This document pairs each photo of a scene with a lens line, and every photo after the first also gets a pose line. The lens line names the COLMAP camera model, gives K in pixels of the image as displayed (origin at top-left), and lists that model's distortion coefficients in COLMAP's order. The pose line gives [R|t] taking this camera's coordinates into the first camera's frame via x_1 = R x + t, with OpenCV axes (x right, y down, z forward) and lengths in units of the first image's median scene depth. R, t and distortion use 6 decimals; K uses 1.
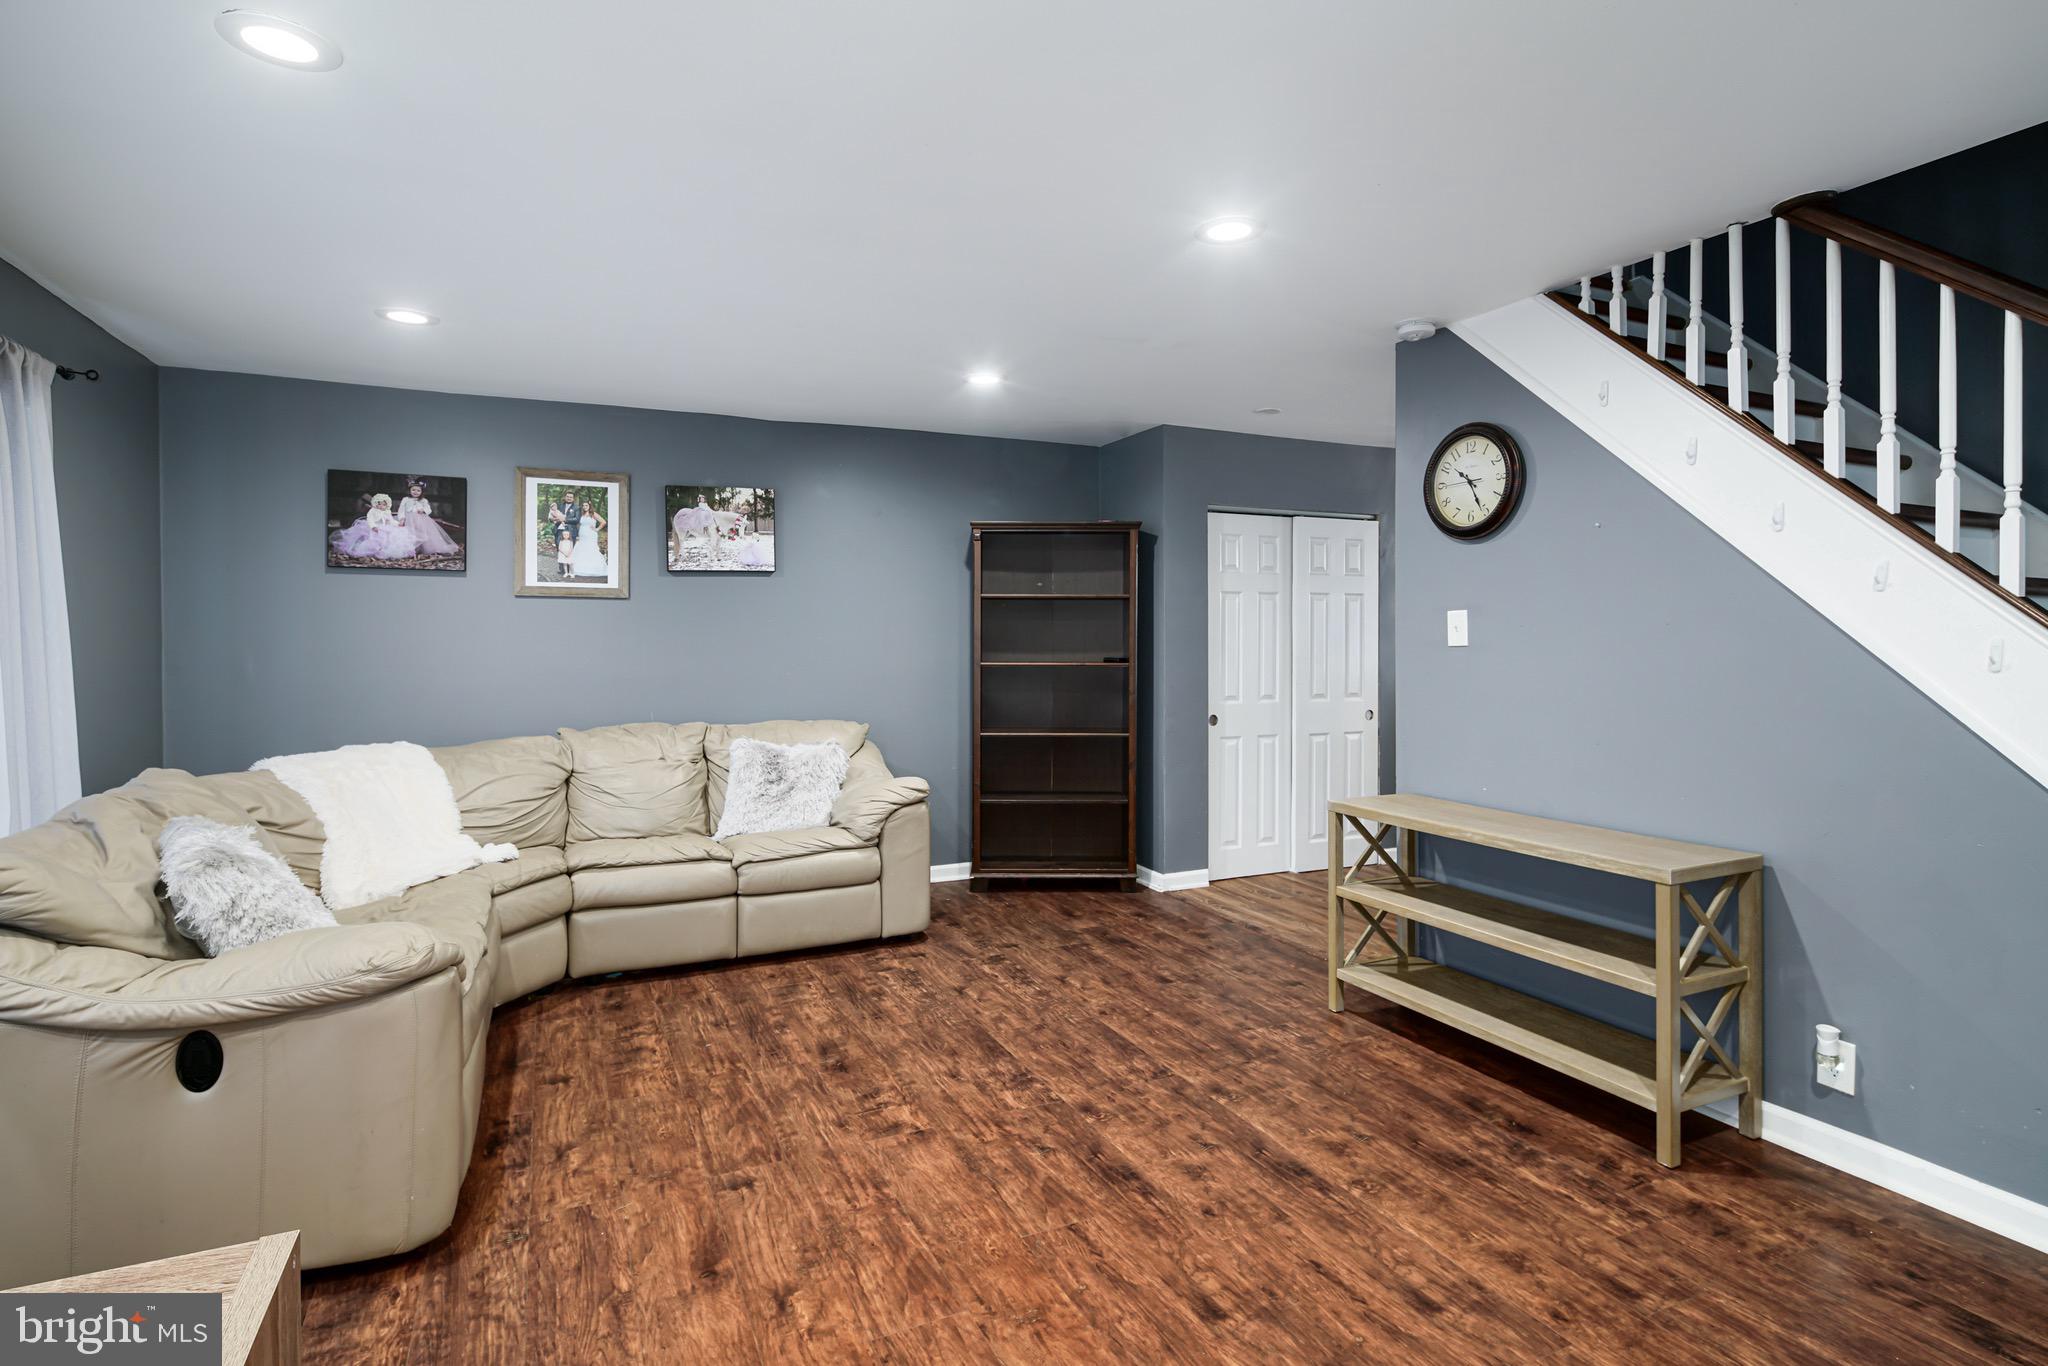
lens RADIAL K [[1014.7, 0, 1009.5], [0, 1014.7, 644.8], [0, 0, 1]] dist [0.001548, -0.001312]
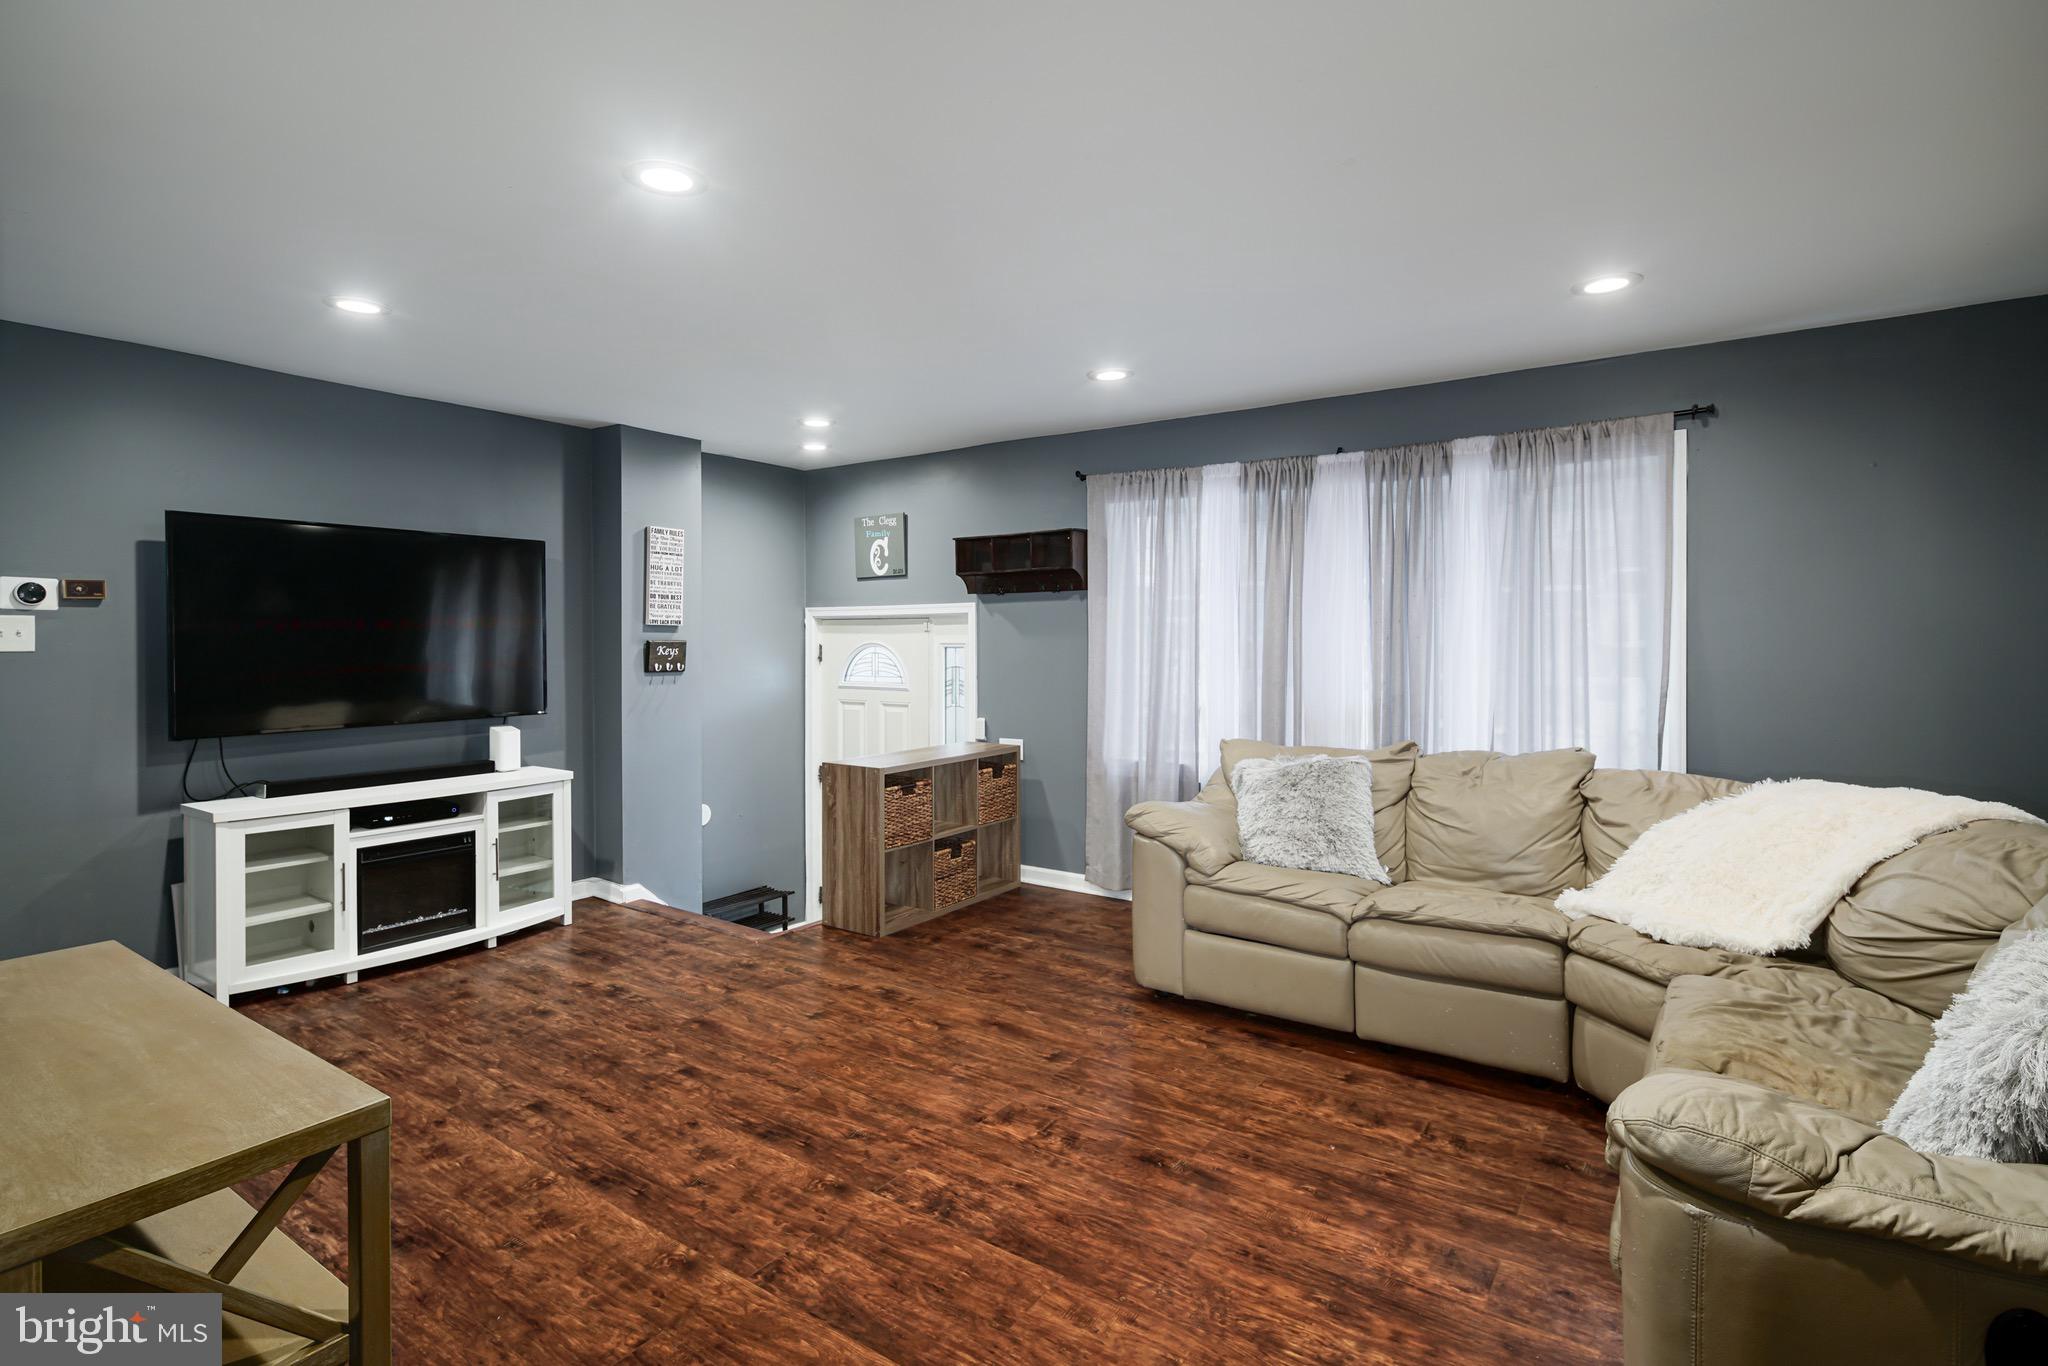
lens RADIAL K [[995.2, 0, 1004.0], [0, 995.2, 641.9], [0, 0, 1]] dist [0.003347, -0.000510]
pose [[-0.866603, 0.007685, -0.498940, 0.344455], [0.001888, 0.999925, 0.012122, -0.021632], [0.498995, 0.009563, -0.866552, 1.644351]]
